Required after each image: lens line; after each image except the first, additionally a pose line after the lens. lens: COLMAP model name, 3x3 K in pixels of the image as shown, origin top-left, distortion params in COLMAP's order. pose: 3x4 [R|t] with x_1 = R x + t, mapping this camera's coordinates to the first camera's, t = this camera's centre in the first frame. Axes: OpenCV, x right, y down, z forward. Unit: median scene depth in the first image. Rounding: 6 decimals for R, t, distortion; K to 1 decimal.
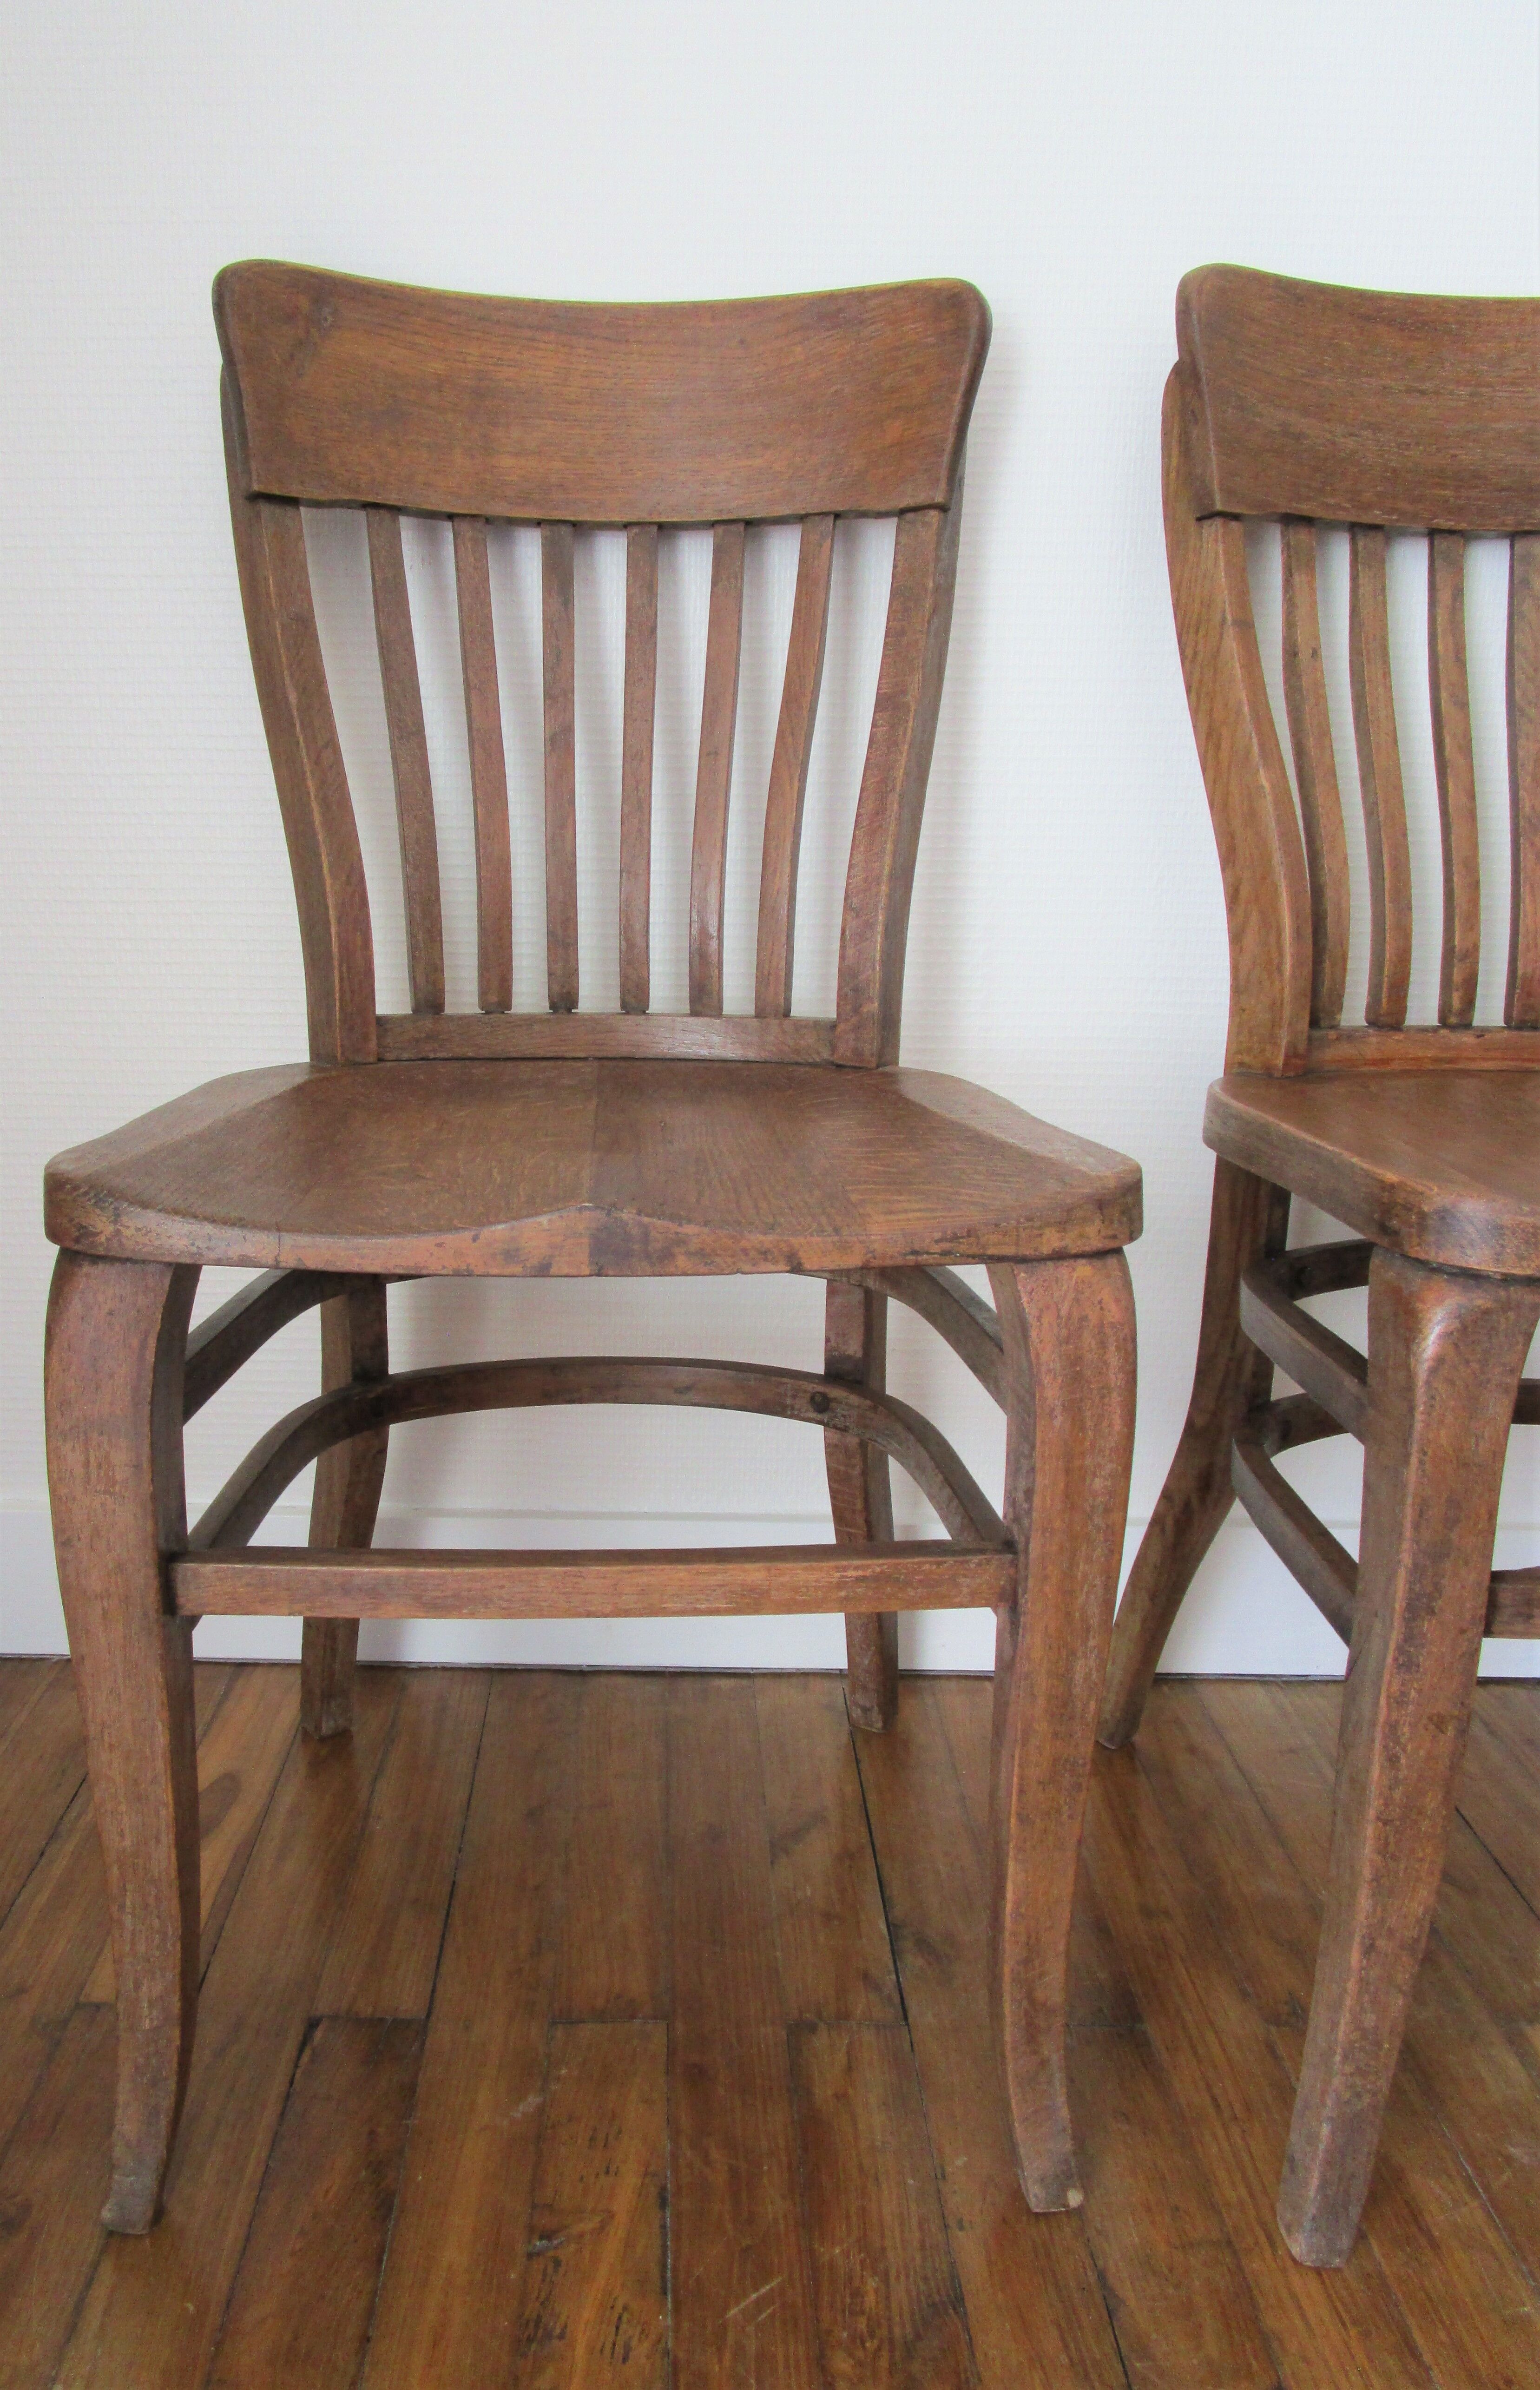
lens RADIAL K [[1709.5, 0, 642.7], [0, 1709.5, 1181.6], [0, 0, 1]] dist [-0.031853, 0.017202]
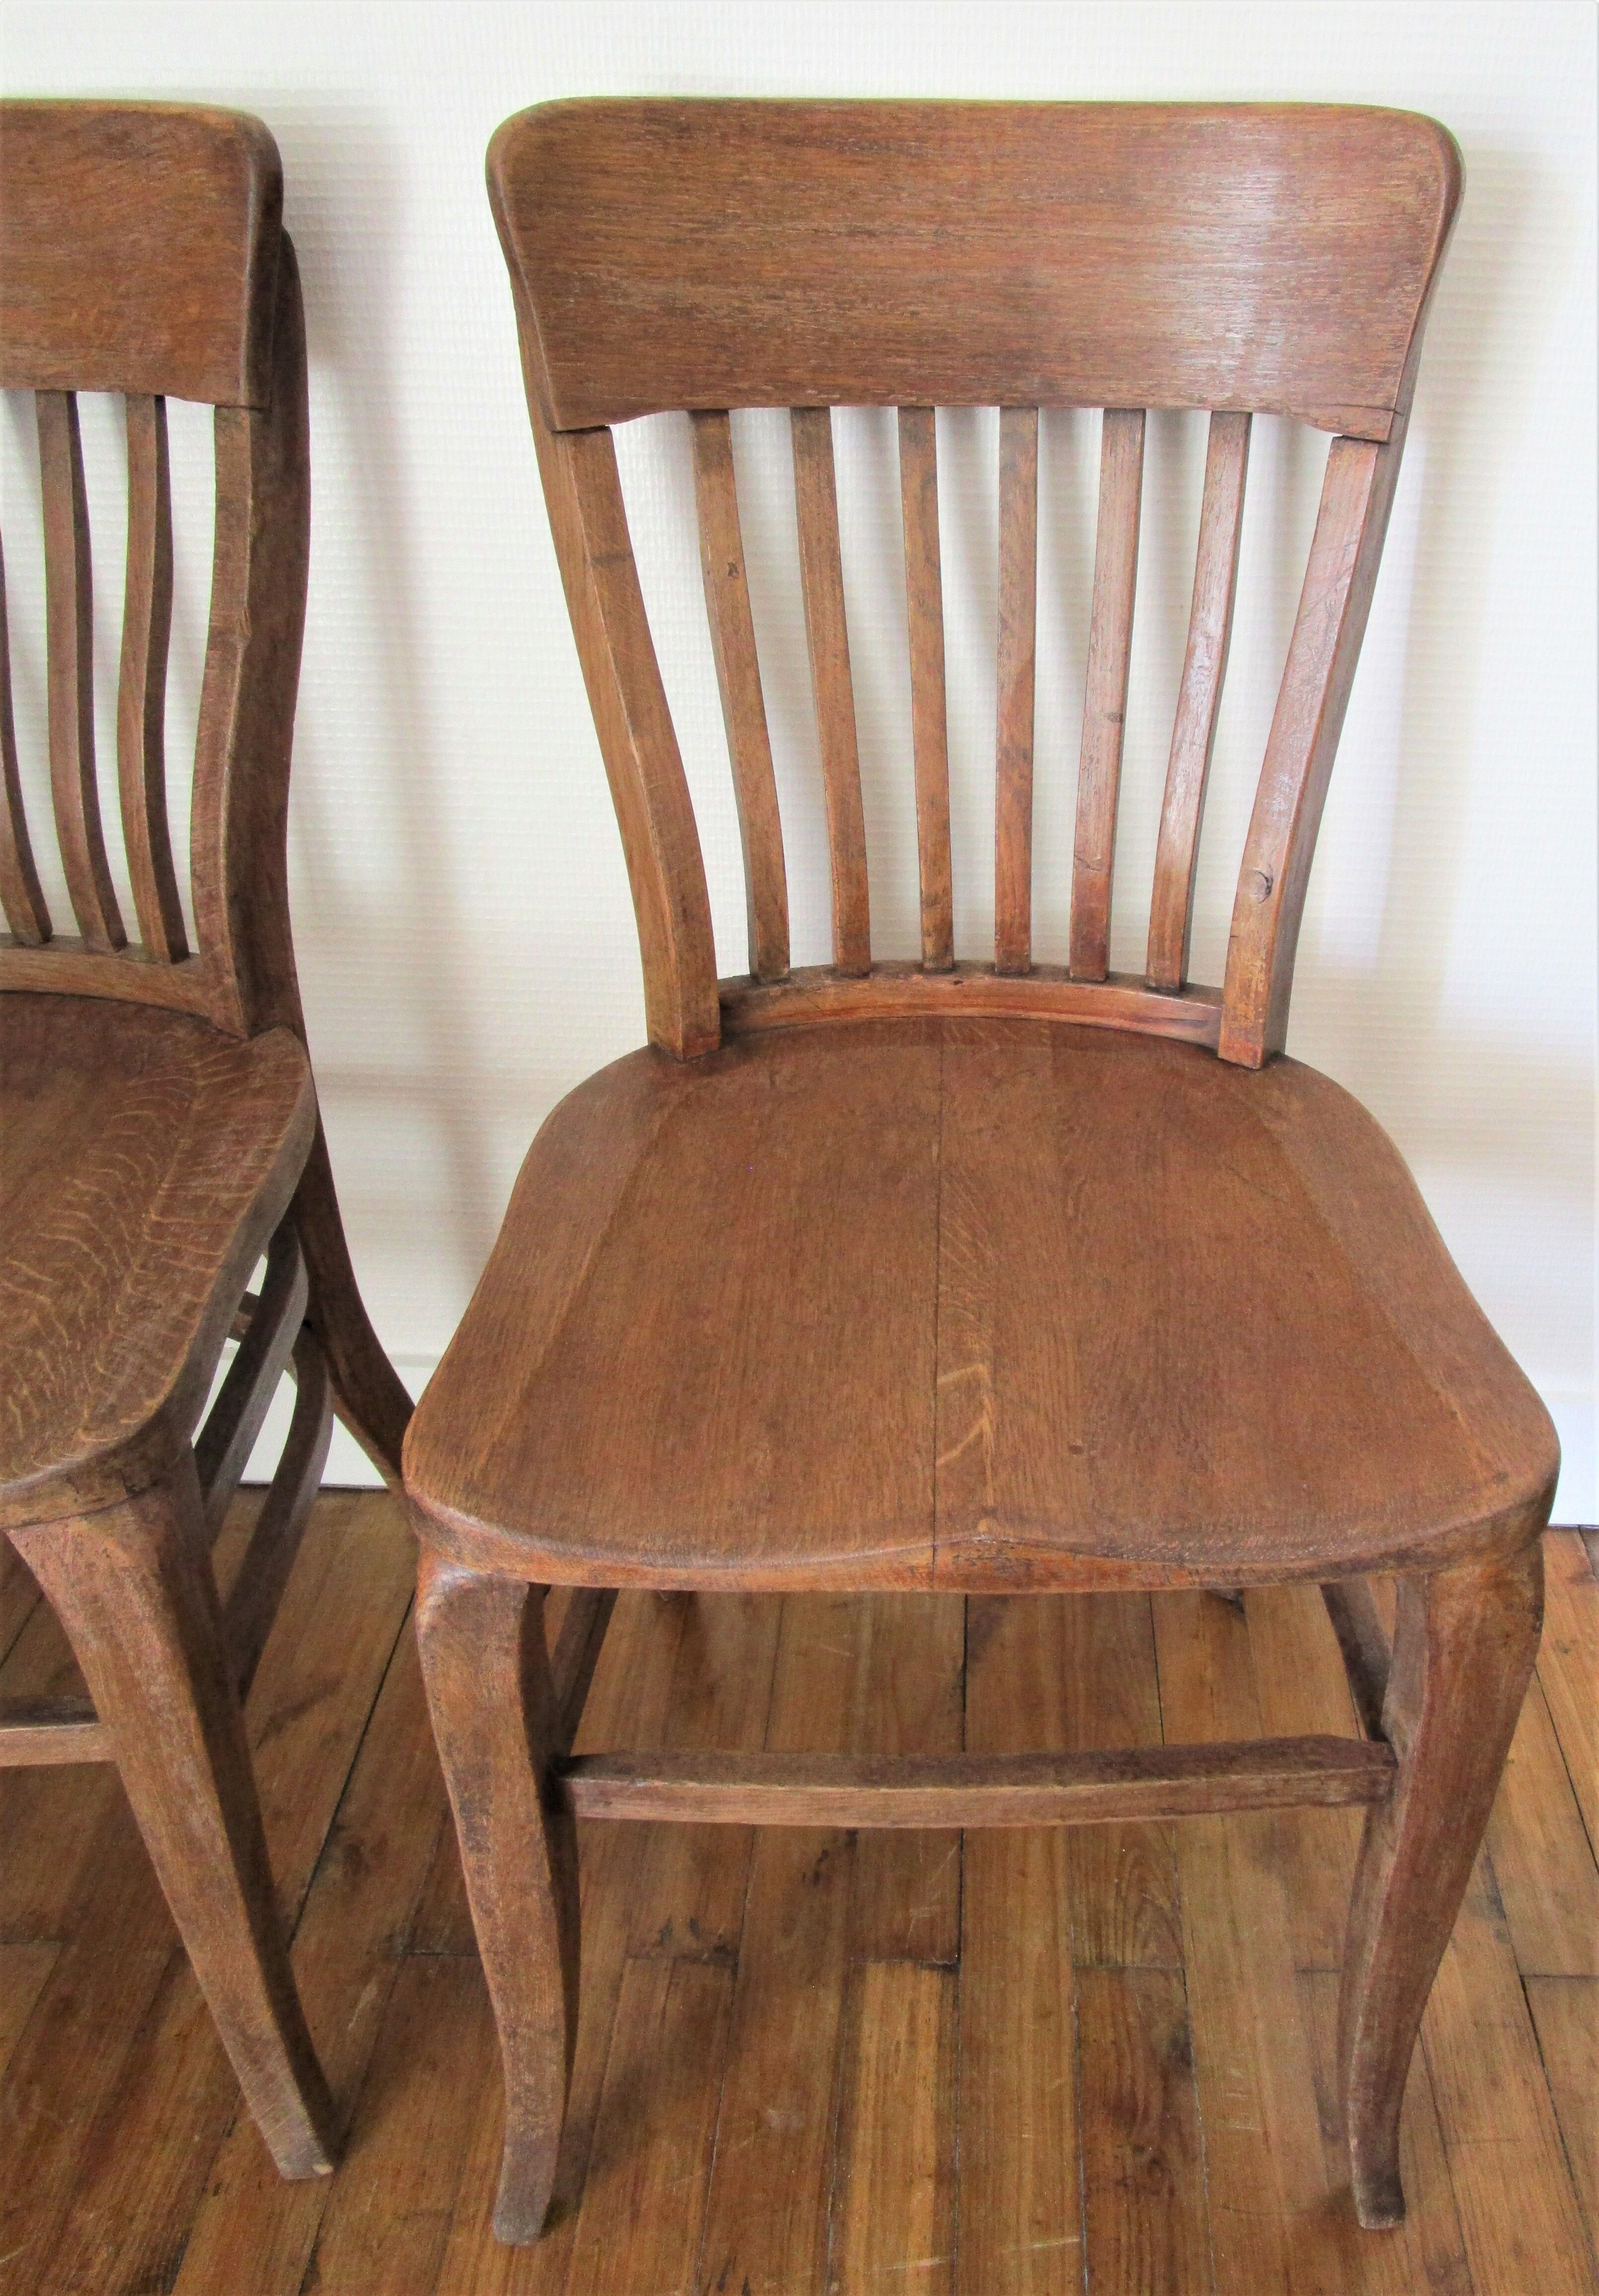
lens RADIAL K [[1825.7, 0, 962.9], [0, 1825.7, 1008.2], [0, 0, 1]] dist [-0.032024, 0.016775]
pose [[0.999909, 0.013468, 0.000357, 0.580998], [-0.013039, 0.960678, 0.277359, -0.401456], [0.003393, -0.277338, 0.960766, 0.072084]]
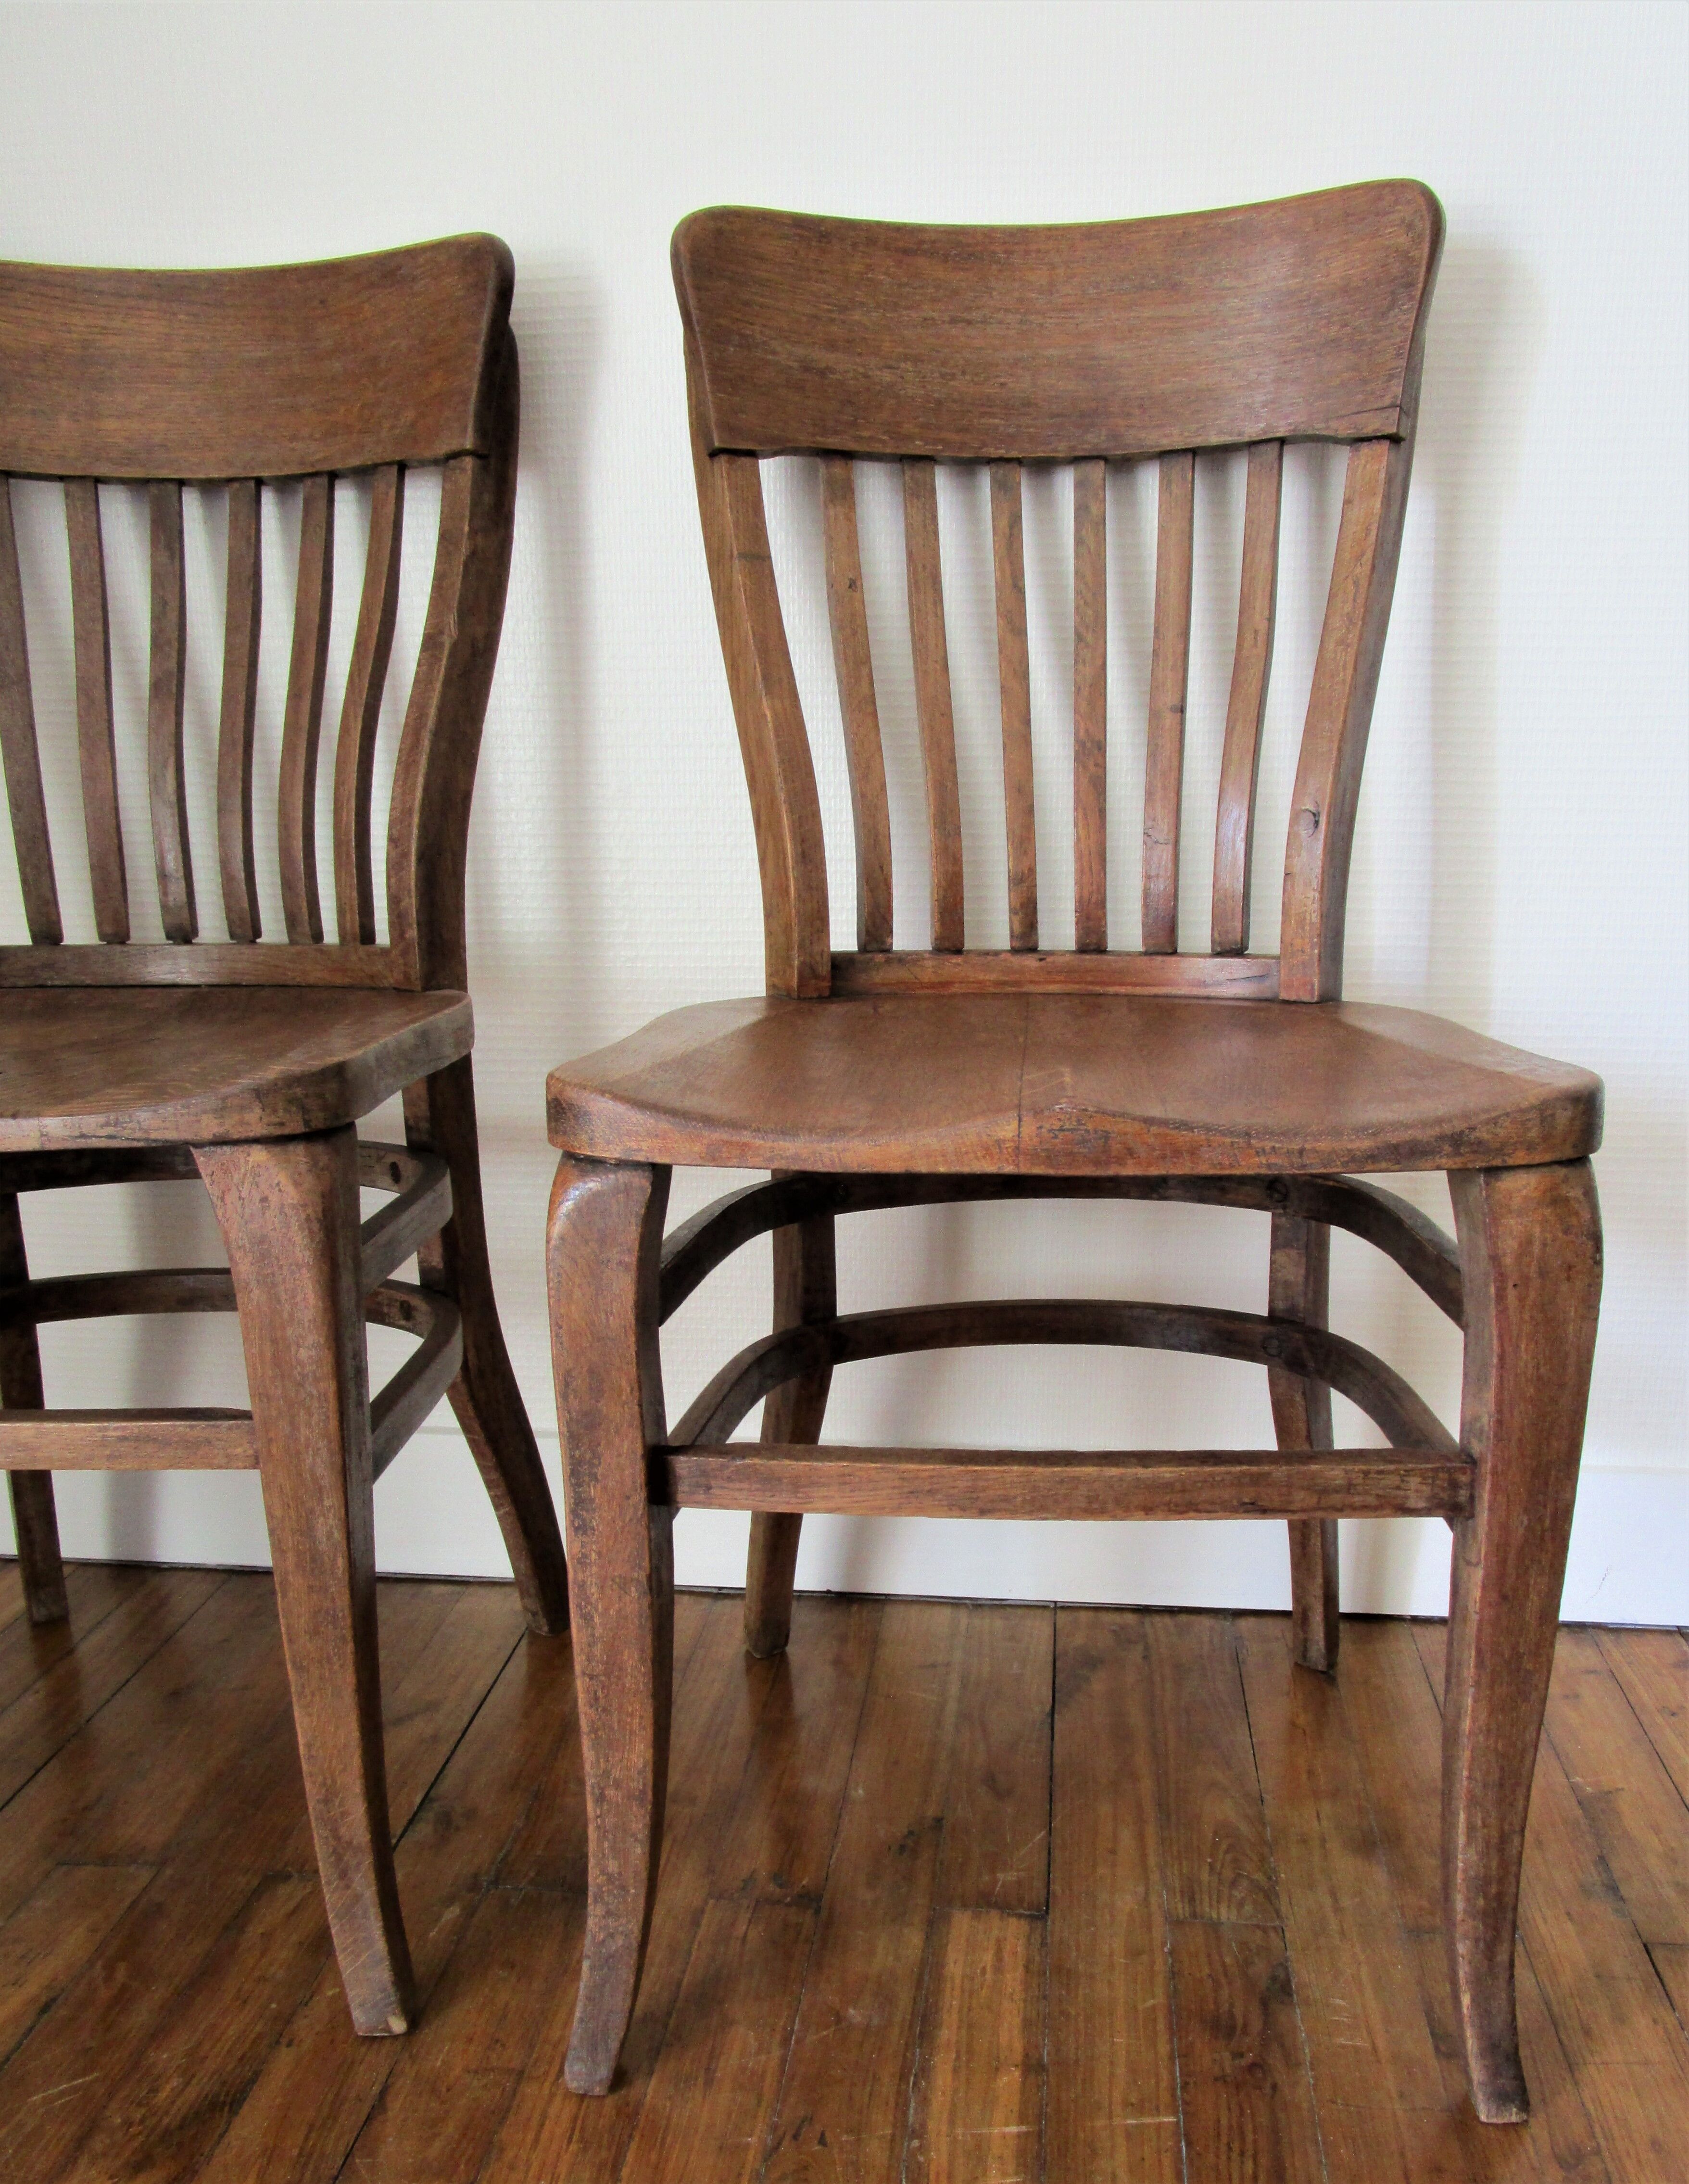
lens RADIAL K [[1768.0, 0, 909.4], [0, 1768.0, 1197.9], [0, 0, 1]] dist [-0.026551, 0.004424]
pose [[0.996479, 0.007367, -0.083521, 0.589797], [-0.005690, 0.999778, 0.020292, 0.041486], [0.083652, -0.019745, 0.996299, -0.070142]]
